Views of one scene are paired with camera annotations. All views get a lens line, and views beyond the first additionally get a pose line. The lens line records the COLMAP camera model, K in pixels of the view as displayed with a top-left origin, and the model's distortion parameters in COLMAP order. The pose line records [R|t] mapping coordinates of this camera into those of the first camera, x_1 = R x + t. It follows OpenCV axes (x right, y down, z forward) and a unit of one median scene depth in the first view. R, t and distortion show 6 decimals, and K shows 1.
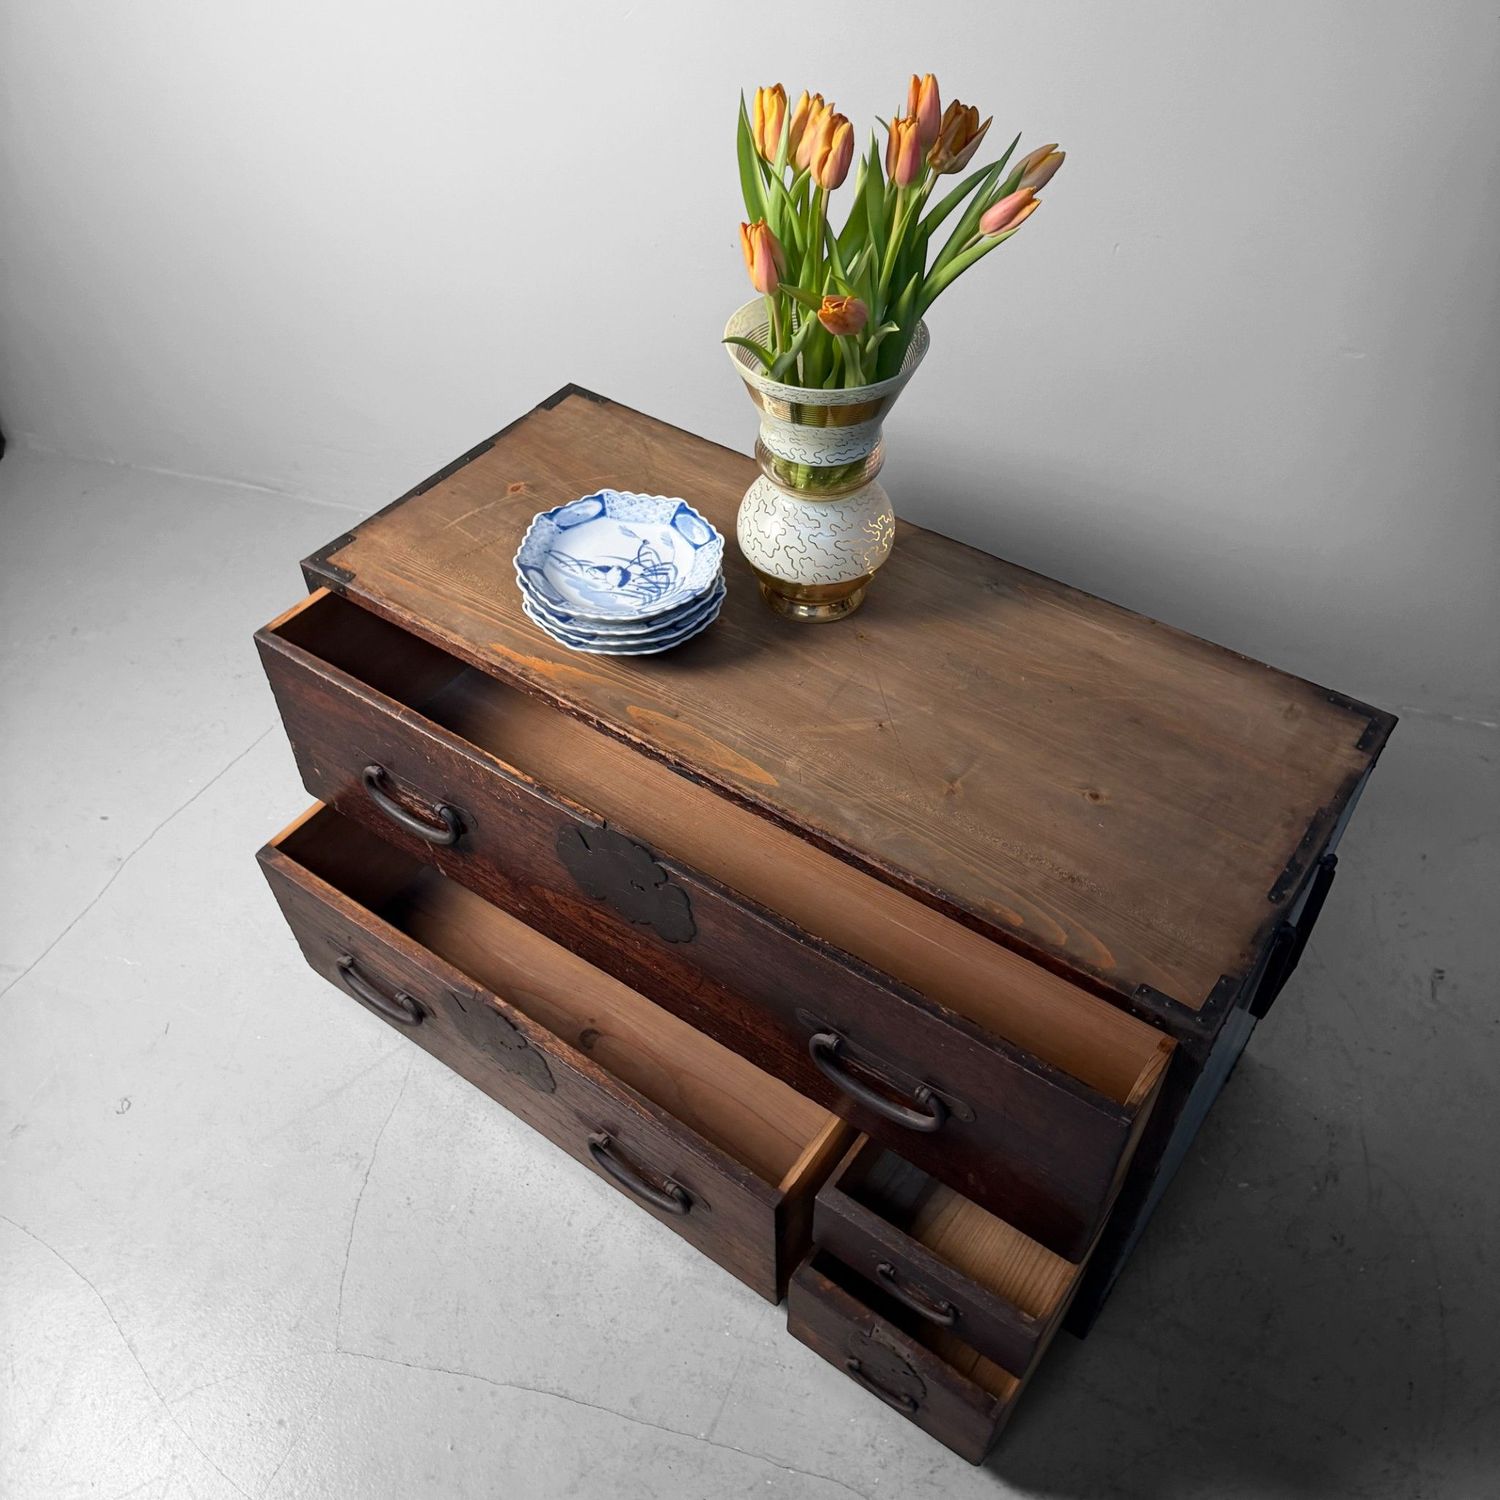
lens RADIAL K [[1401.9, 0, 737.4], [0, 1401.9, 760.9], [0, 0, 1]] dist [0.185554, -0.414091]
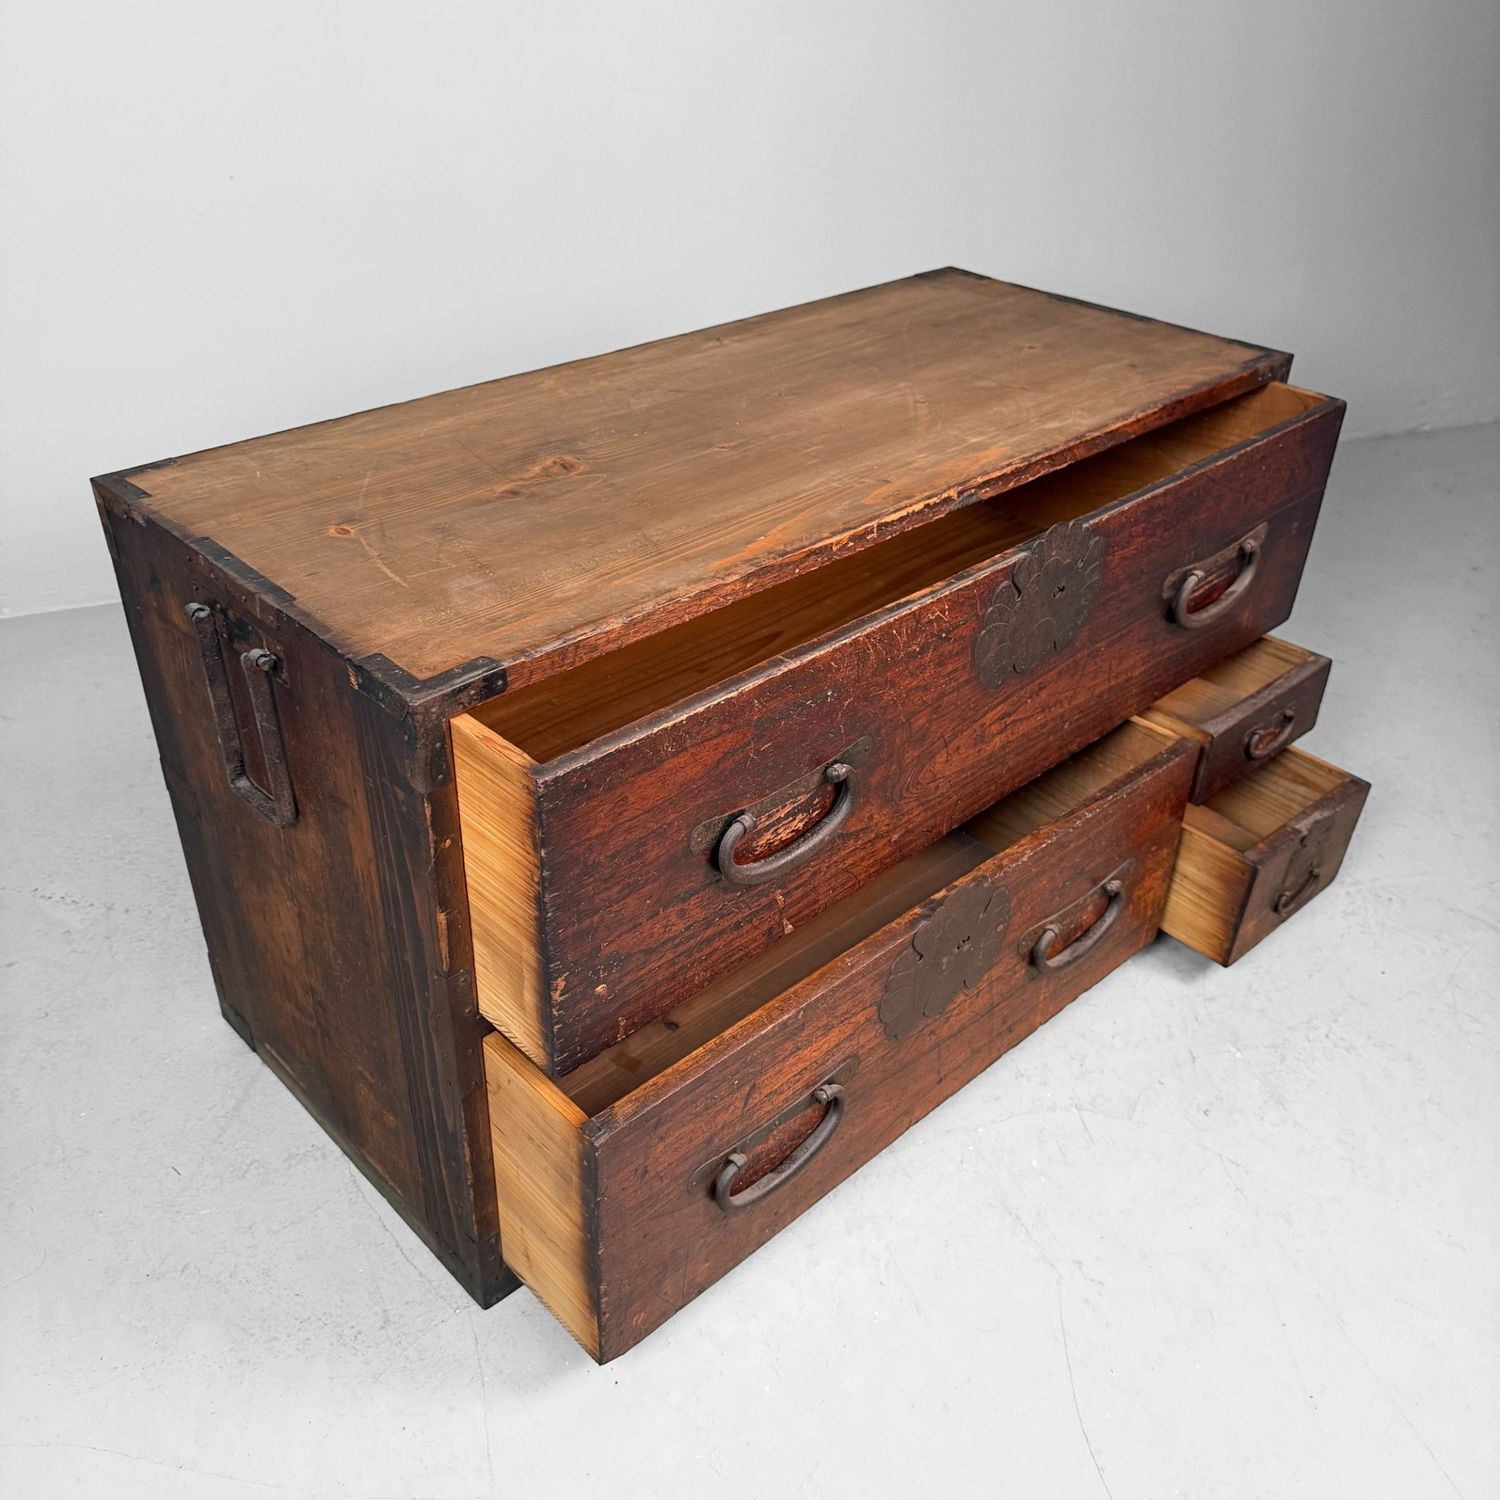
lens RADIAL K [[1403.2, 0, 750.0], [0, 1403.2, 750.0], [0, 0, 1]] dist [0.181748, -0.425744]
pose [[0.184694, -0.529059, 0.828242, -0.790387], [0.687859, 0.671507, 0.275551, -0.200050], [-0.701953, 0.518821, 0.487941, 0.694938]]
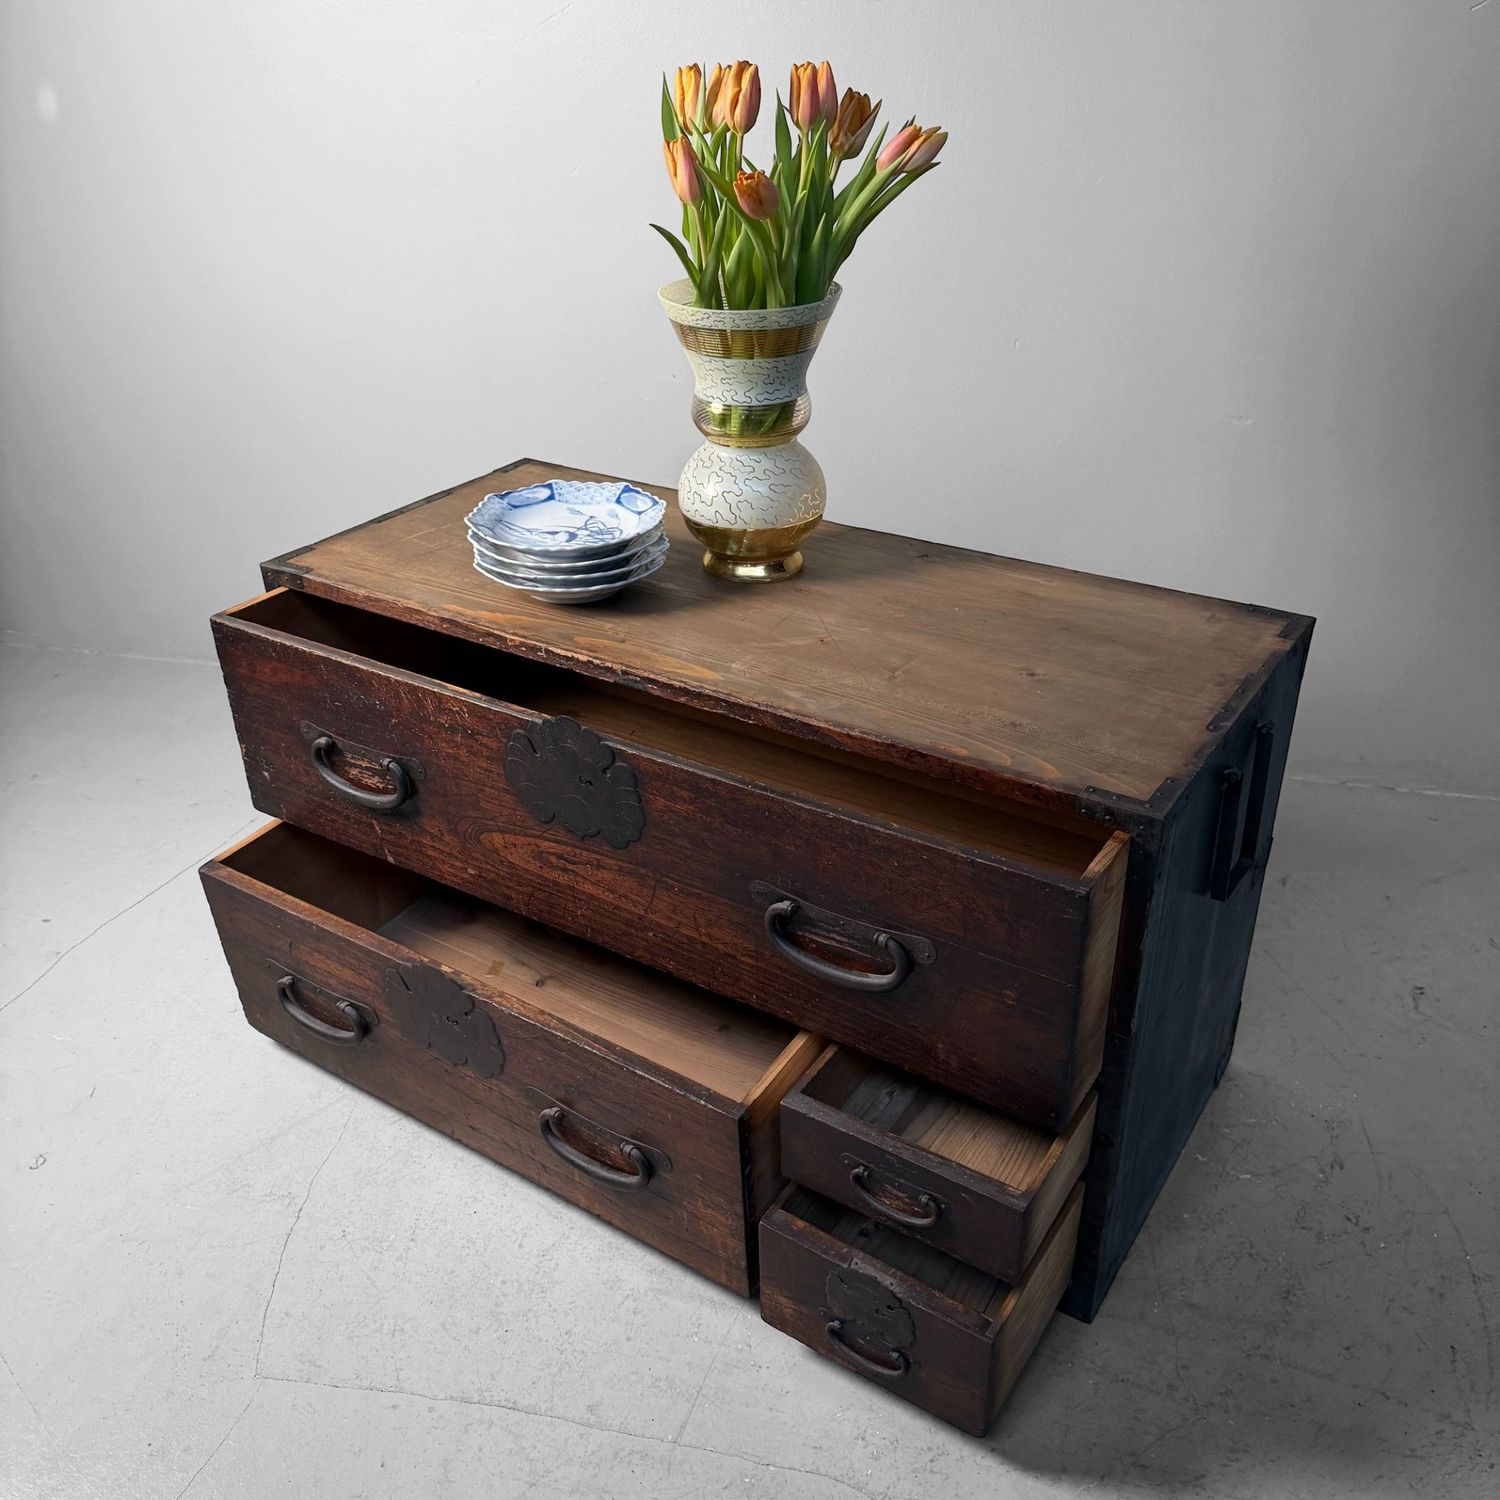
lens RADIAL K [[1403.2, 0, 750.0], [0, 1403.2, 750.0], [0, 0, 1]] dist [0.181748, -0.425744]
pose [[0.998812, -0.037240, 0.031425, 0.013108], [0.044669, 0.957436, -0.285170, 0.323341], [-0.019468, 0.286235, 0.957962, 0.035970]]
